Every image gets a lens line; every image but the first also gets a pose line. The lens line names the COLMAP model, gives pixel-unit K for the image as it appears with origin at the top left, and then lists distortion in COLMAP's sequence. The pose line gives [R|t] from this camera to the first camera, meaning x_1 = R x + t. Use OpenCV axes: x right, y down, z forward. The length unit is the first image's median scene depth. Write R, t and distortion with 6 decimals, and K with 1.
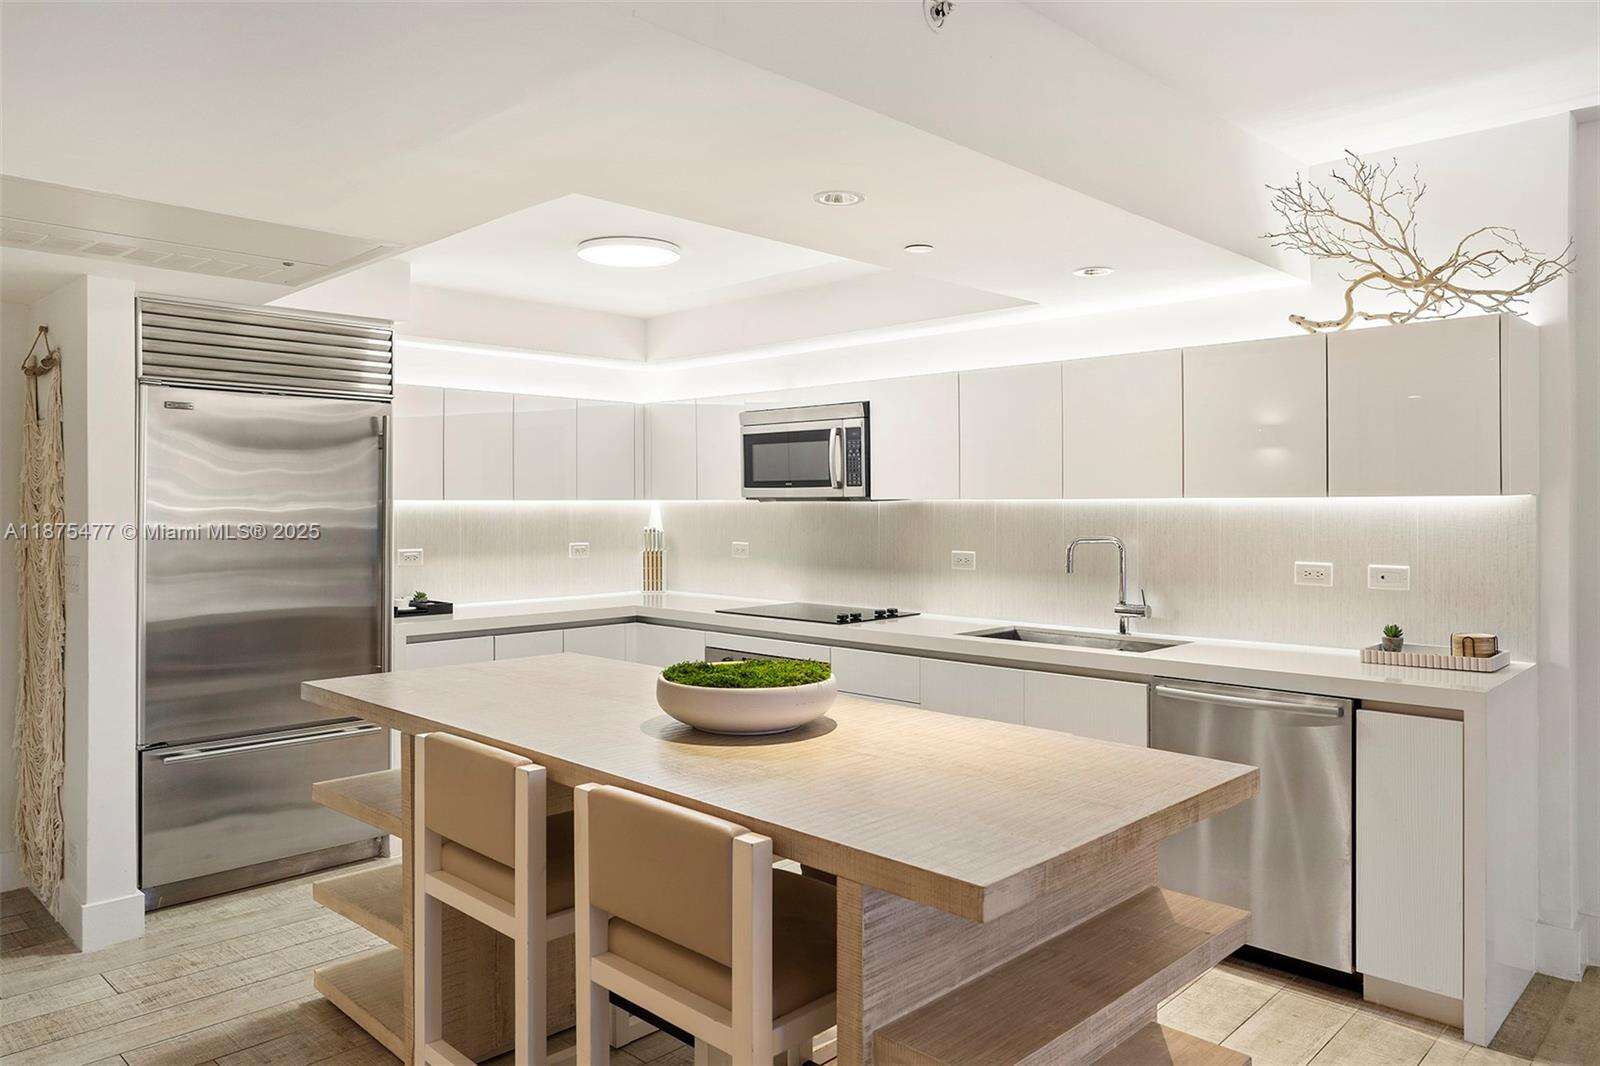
lens RADIAL K [[1085.6, 0, 800.0], [0, 1085.6, 533.0], [0, 0, 1]] dist [-0.006950, -0.002100]
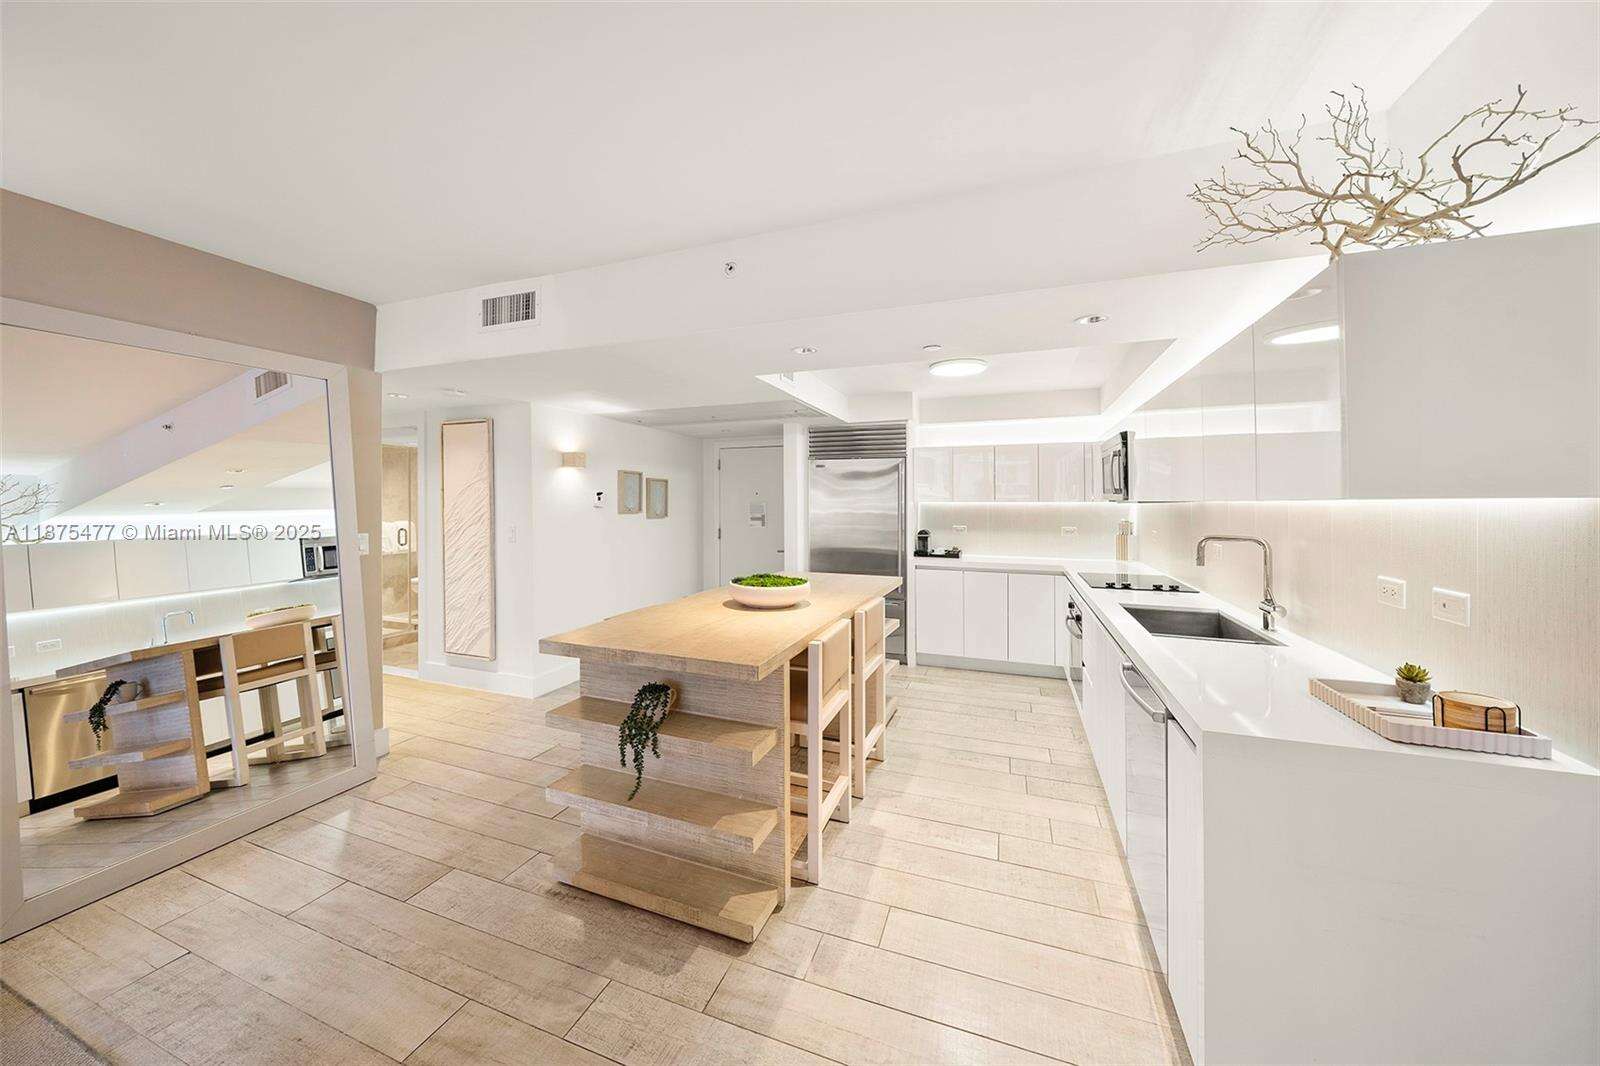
lens RADIAL K [[572.7, 0, 796.2], [0, 572.7, 506.5], [0, 0, 1]] dist [0.000053, -0.000031]
pose [[0.391259, 0.010964, -0.920215, 0.610532], [-0.035179, 0.999376, -0.003050, -0.009347], [0.919608, 0.033566, 0.391401, 0.351725]]
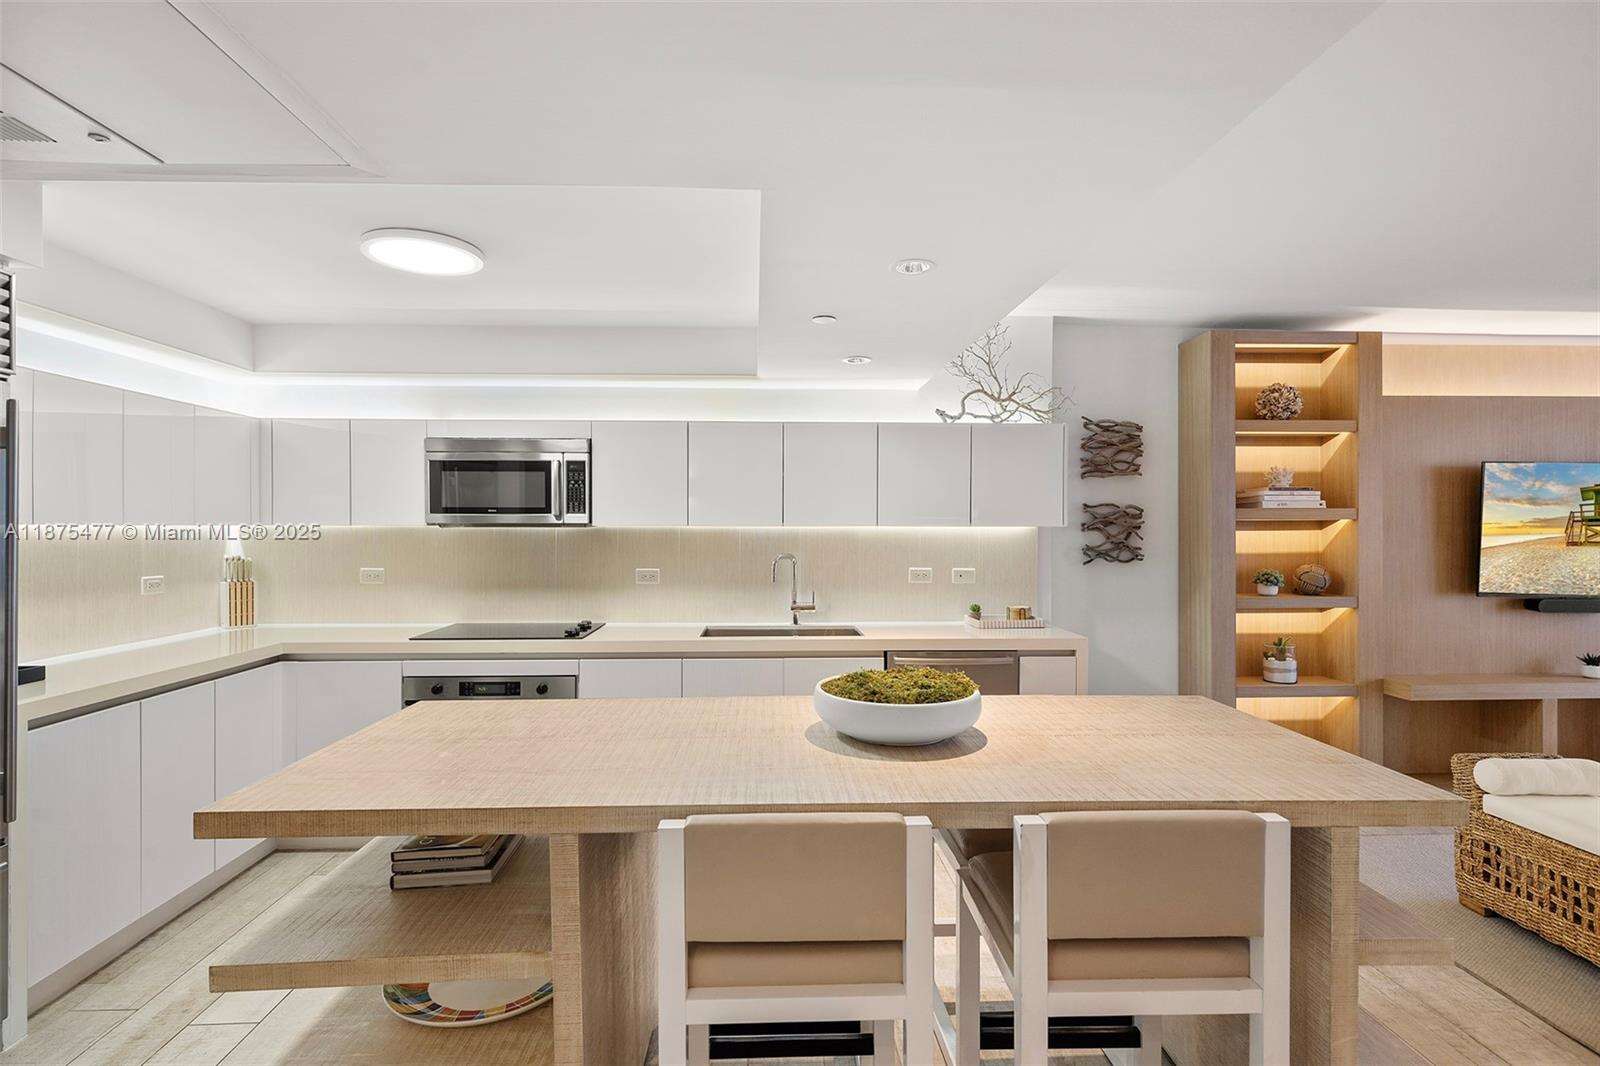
lens RADIAL K [[770.2, 0, 800.0], [0, 770.2, 533.0], [0, 0, 1]] dist [0.000109, -0.000620]
pose [[0.686100, -0.001446, 0.727506, -0.396820], [0.017542, 0.999740, -0.014556, -0.008557], [-0.727296, 0.022749, 0.685947, 0.315379]]
